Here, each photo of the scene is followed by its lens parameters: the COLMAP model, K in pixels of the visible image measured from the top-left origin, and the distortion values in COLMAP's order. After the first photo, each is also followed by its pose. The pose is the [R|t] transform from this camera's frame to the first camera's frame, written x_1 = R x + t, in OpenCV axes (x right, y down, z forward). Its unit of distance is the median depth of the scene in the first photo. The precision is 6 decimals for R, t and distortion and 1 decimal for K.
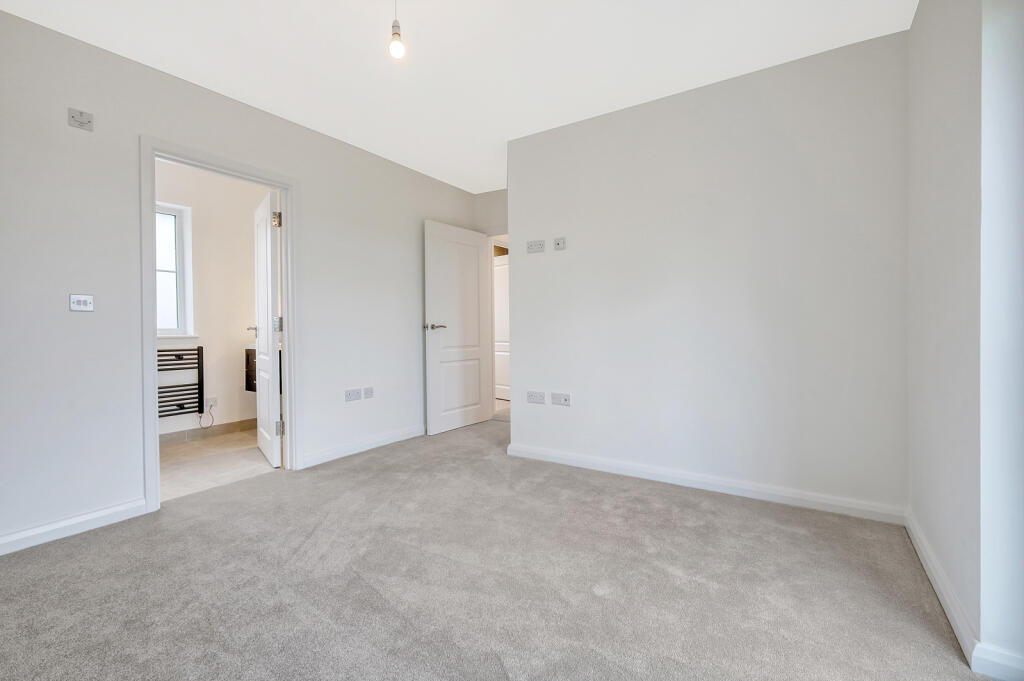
lens RADIAL K [[456.6, 0, 514.5], [0, 456.6, 341.2], [0, 0, 1]] dist [0.000210, 0.000029]
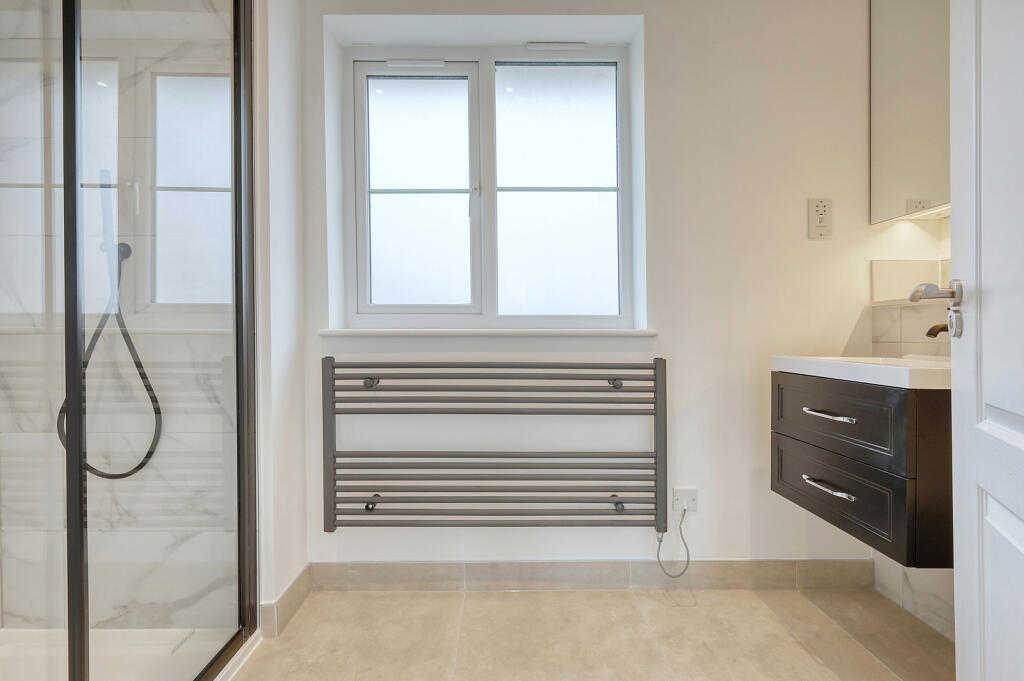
lens RADIAL K [[456.6, 0, 516.8], [0, 456.6, 331.5], [0, 0, 1]] dist [0.000210, 0.000029]
pose [[0.555720, 0.004770, -0.831356, -0.430243], [0.003580, 0.999961, 0.008131, -0.016019], [0.831362, -0.007495, 0.555681, 0.681162]]
